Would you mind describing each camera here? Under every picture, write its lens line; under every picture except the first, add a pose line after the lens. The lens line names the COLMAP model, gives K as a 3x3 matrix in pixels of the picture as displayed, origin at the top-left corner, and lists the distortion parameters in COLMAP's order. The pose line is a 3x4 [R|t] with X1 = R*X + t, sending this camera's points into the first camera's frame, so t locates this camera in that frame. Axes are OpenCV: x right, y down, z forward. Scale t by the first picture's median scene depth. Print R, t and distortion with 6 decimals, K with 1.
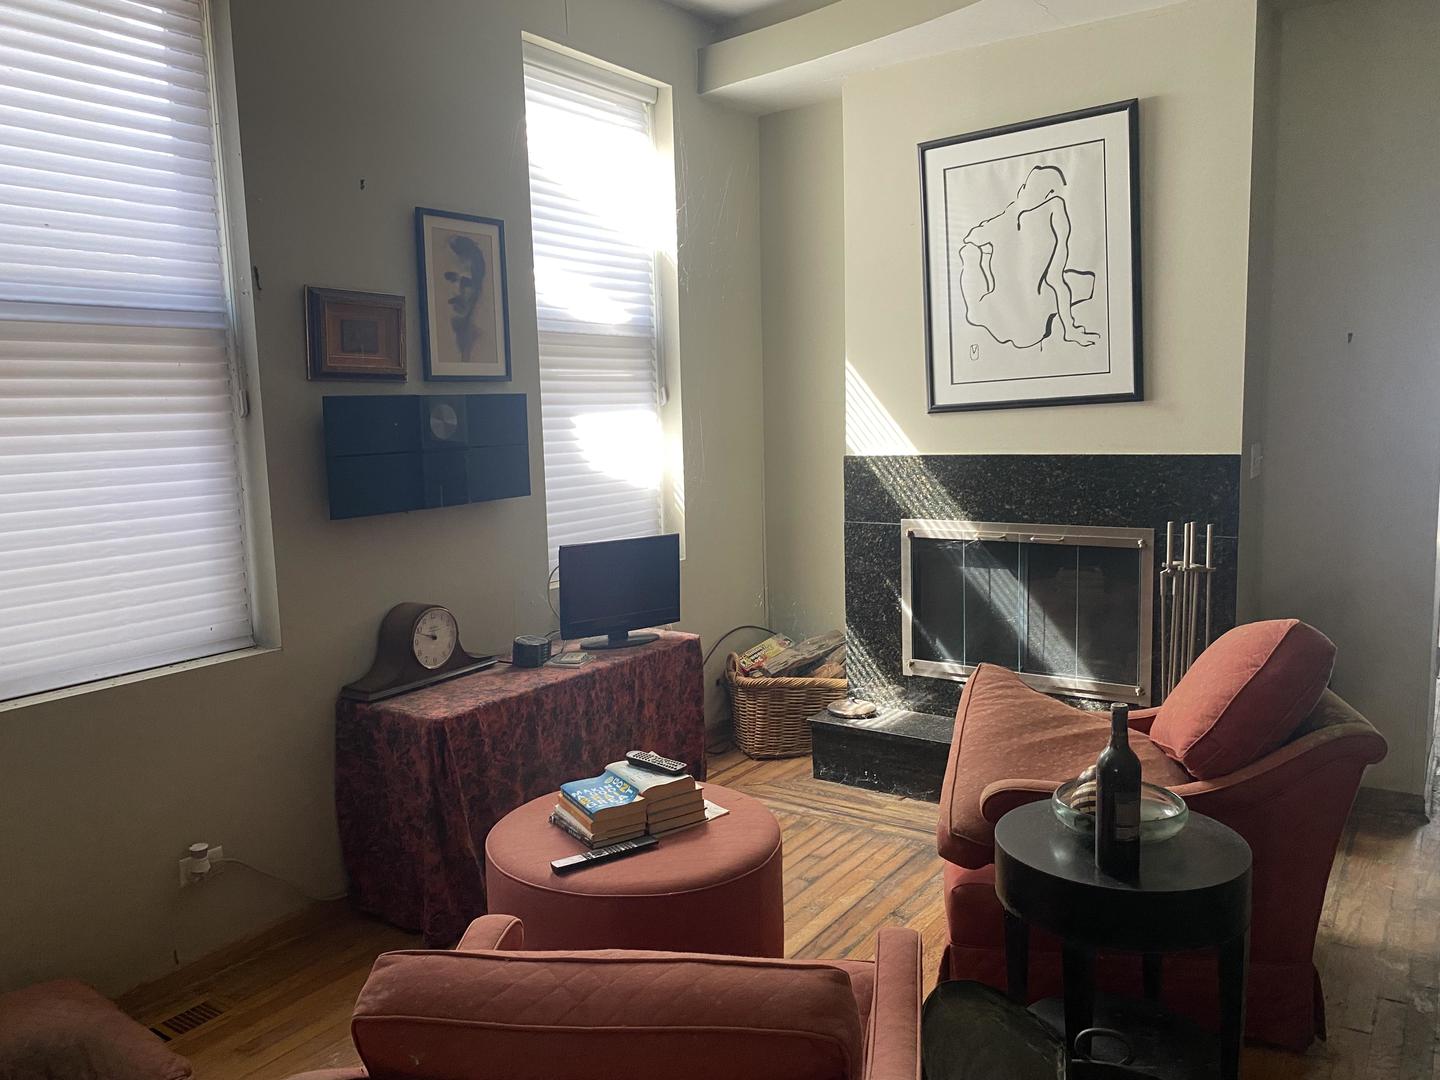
lens RADIAL K [[1117.5, 0, 720.0], [0, 1117.5, 540.0], [0, 0, 1]] dist [0.163092, -0.323033]
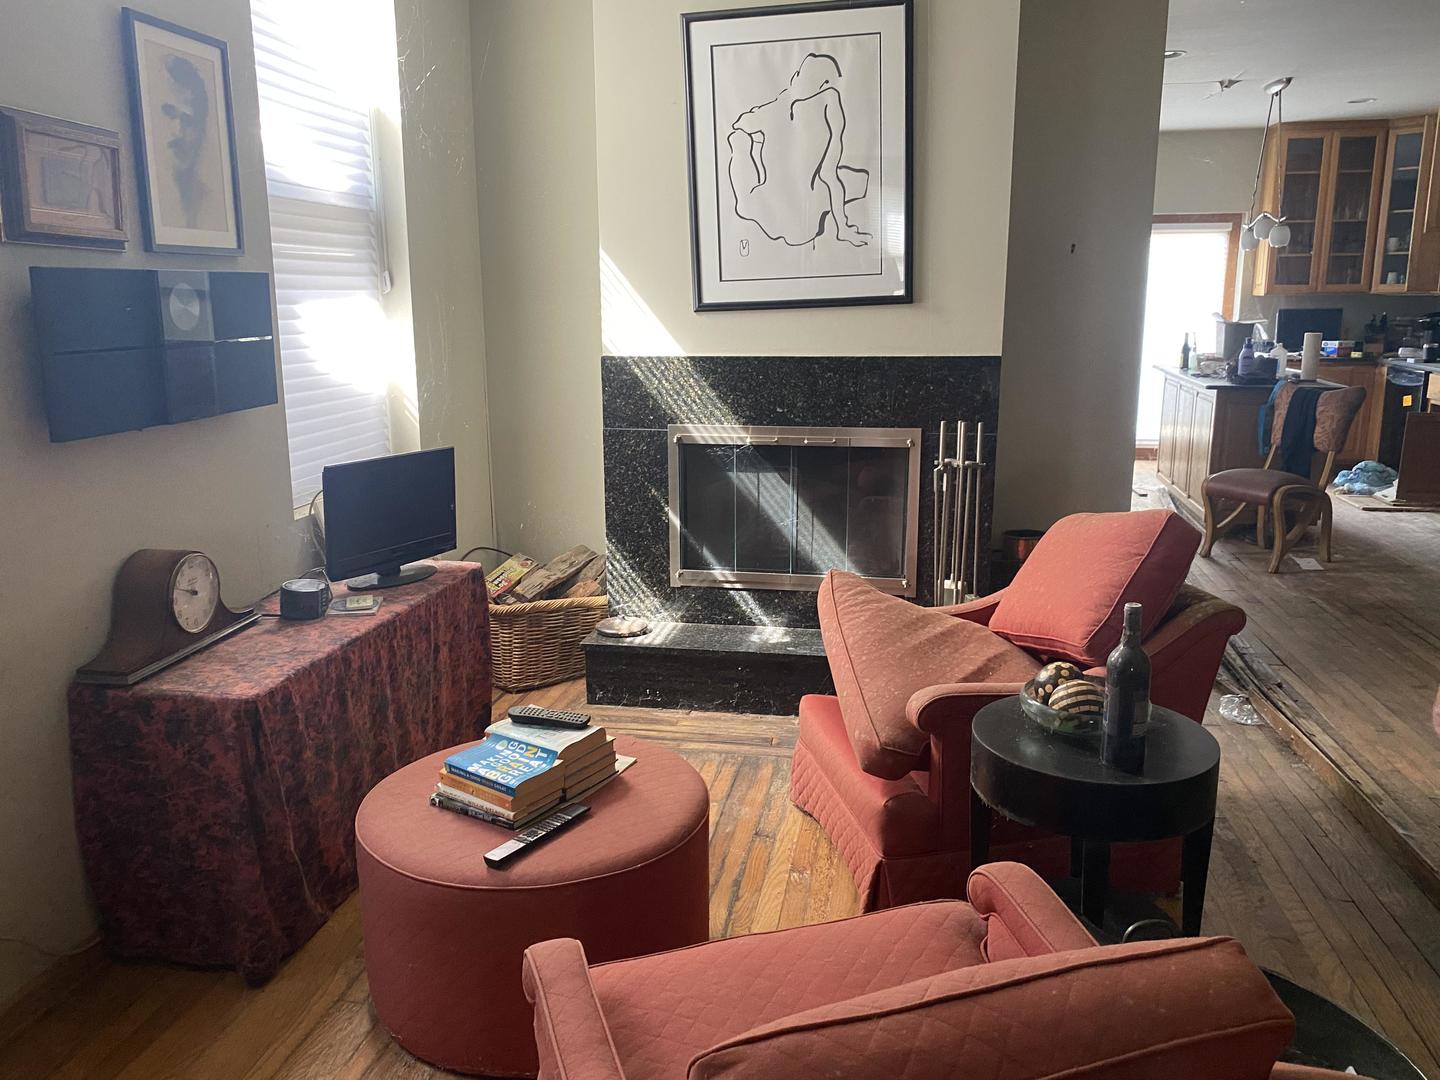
lens RADIAL K [[1094.8, 0, 720.0], [0, 1094.8, 540.0], [0, 0, 1]] dist [0.088884, -0.130645]
pose [[0.907521, -0.067058, 0.414619, -0.209963], [0.030681, 0.995119, 0.093790, -0.007840], [-0.418885, -0.072396, 0.905149, 0.151303]]
